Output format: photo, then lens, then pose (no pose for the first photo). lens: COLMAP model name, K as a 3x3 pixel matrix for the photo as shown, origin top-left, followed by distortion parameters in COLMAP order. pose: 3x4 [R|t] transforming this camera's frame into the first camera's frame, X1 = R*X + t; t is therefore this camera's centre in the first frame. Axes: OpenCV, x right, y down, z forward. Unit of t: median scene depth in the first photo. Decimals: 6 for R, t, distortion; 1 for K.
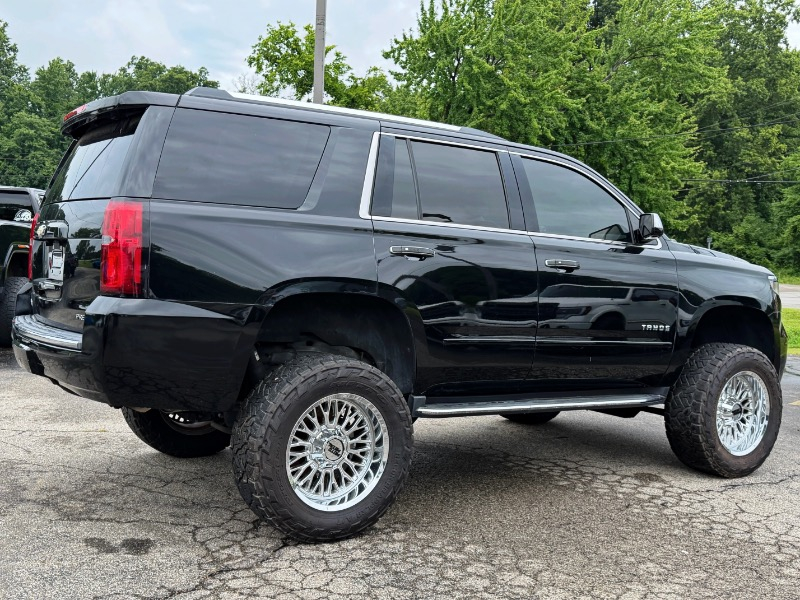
lens RADIAL K [[850.5, 0, 400.0], [0, 850.5, 300.0], [0, 0, 1]] dist [0.193804, -0.417706]
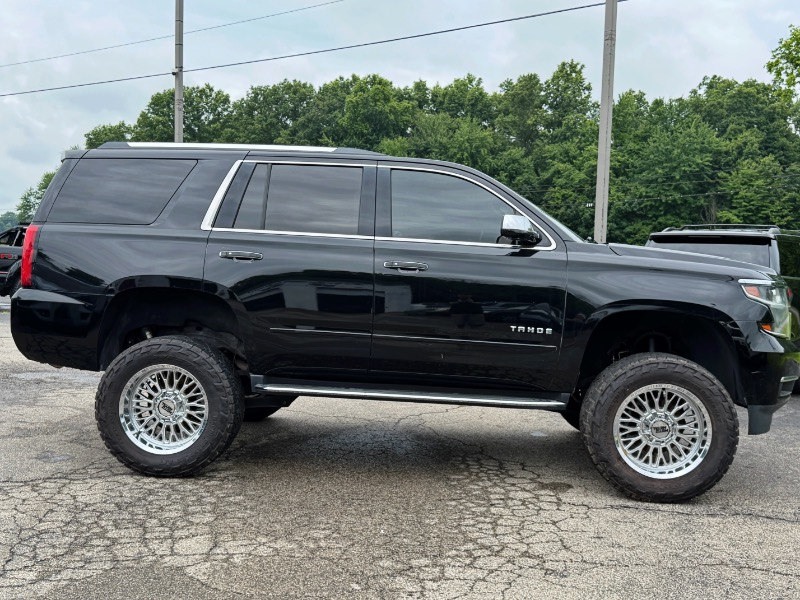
lens RADIAL K [[850.5, 0, 400.0], [0, 850.5, 300.0], [0, 0, 1]] dist [0.193804, -0.417706]
pose [[0.792262, 0.010090, -0.610098, 0.840481], [-0.025430, 0.999541, -0.016492, 0.019371], [0.609651, 0.028581, 0.792155, 0.143410]]
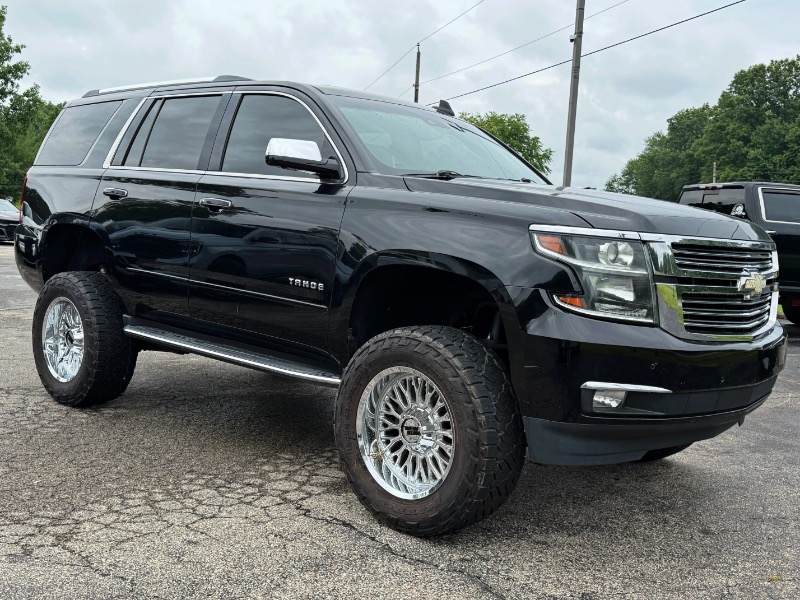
lens RADIAL K [[850.5, 0, 400.0], [0, 850.5, 300.0], [0, 0, 1]] dist [0.193804, -0.417706]
pose [[0.253386, 0.061223, -0.965426, 1.163290], [-0.090580, 0.995112, 0.039332, 0.008916], [0.963115, 0.077482, 0.257694, 0.958547]]
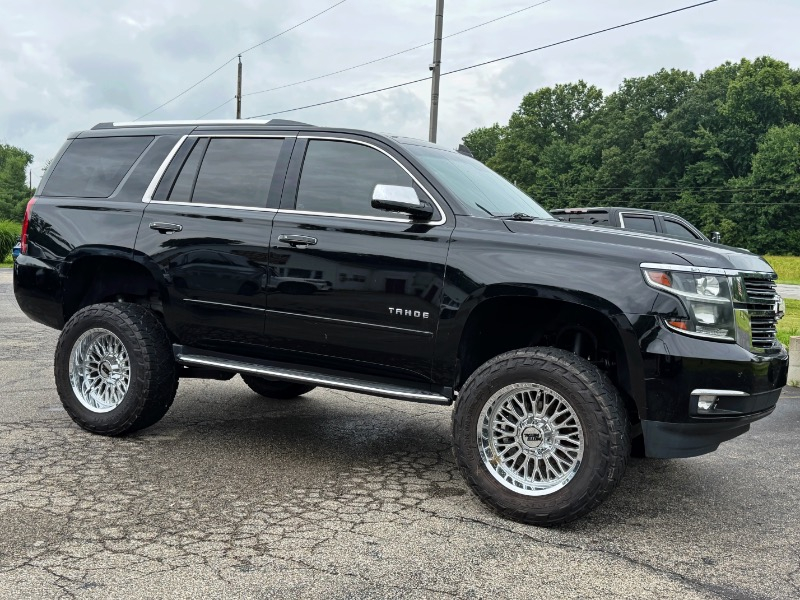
lens RADIAL K [[872.1, 0, 400.0], [0, 872.1, 300.0], [0, 0, 1]] dist [0.207023, -0.469361]
pose [[0.468707, 0.038530, -0.882513, 1.180212], [-0.076198, 0.997088, 0.003063, 0.018106], [0.880061, 0.065810, 0.470278, 0.616278]]
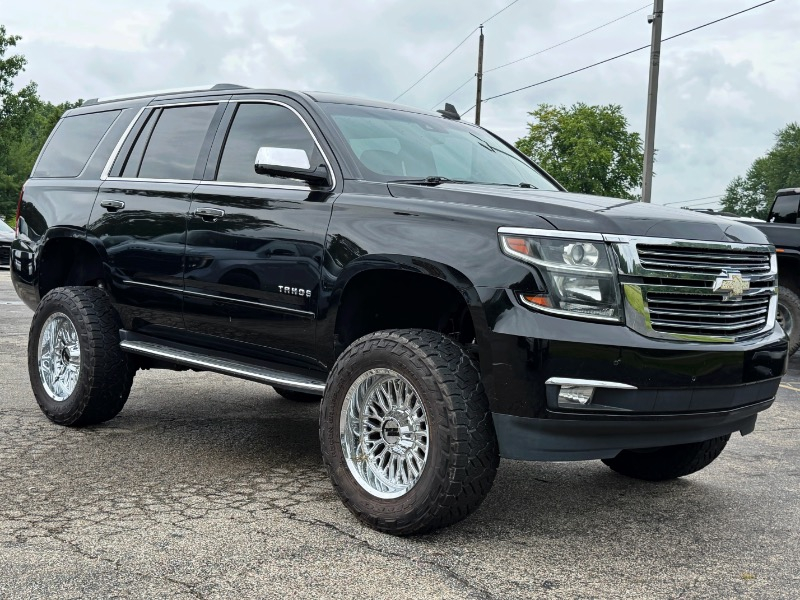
lens RADIAL K [[1052.1, 0, 400.0], [0, 1052.1, 300.0], [0, 0, 1]] dist [0.214997, -0.498959]
pose [[0.189249, 0.025991, -0.981585, 1.369834], [-0.082666, 0.996523, 0.010448, 0.023958], [0.978443, 0.079167, 0.190740, 0.988839]]
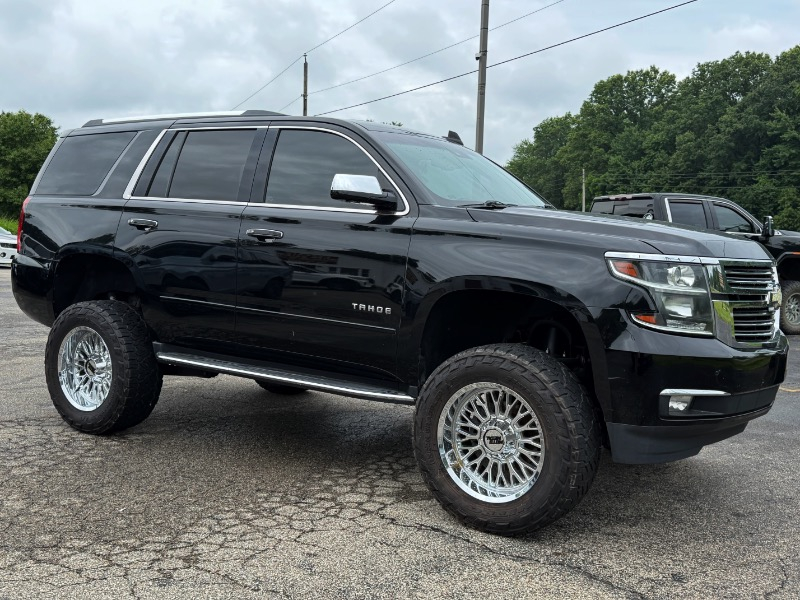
lens RADIAL K [[850.5, 0, 400.0], [0, 850.5, 300.0], [0, 0, 1]] dist [0.193804, -0.417706]
pose [[0.389788, 0.043133, -0.919894, 1.168308], [-0.061825, 0.997875, 0.020592, 0.005150], [0.918827, 0.048846, 0.391626, 0.757634]]
